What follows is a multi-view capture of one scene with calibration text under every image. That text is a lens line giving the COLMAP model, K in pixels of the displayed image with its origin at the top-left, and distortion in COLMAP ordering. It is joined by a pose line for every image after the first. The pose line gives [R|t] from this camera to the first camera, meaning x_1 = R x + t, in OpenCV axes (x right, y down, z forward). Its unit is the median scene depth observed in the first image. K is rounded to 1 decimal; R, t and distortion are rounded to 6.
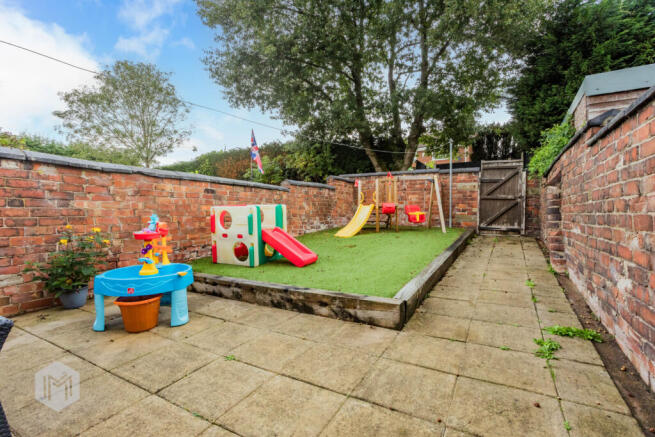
lens RADIAL K [[315.2, 0, 326.9], [0, 315.2, 219.7], [0, 0, 1]] dist [-0.004327, 0.004365]
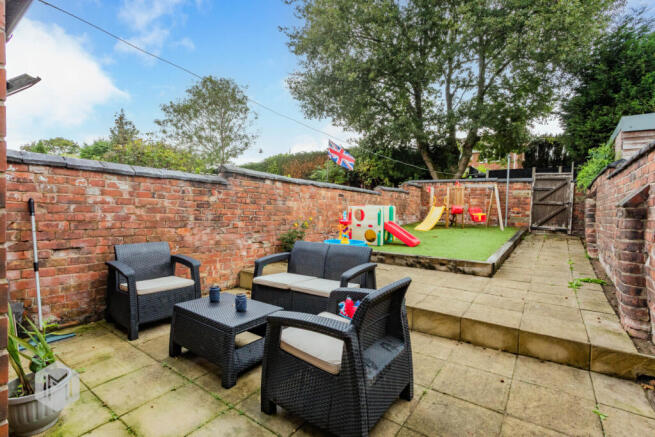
lens RADIAL K [[315.2, 0, 324.7], [0, 315.2, 219.0], [0, 0, 1]] dist [-0.004327, 0.004365]
pose [[0.992939, 0.031241, -0.114442, -0.175211], [-0.030470, 0.999500, 0.008482, 0.006606], [0.114650, -0.004935, 0.993394, -0.309276]]
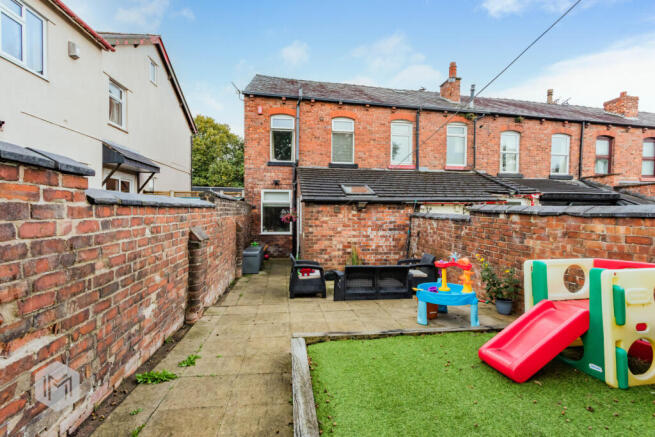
lens RADIAL K [[315.2, 0, 327.4], [0, 315.2, 217.3], [0, 0, 1]] dist [-0.004327, 0.004365]
pose [[-0.802202, 0.008011, -0.596999, 0.290862], [-0.019803, 0.999003, 0.040016, -0.083790], [0.596724, 0.043924, -0.801244, 0.689214]]
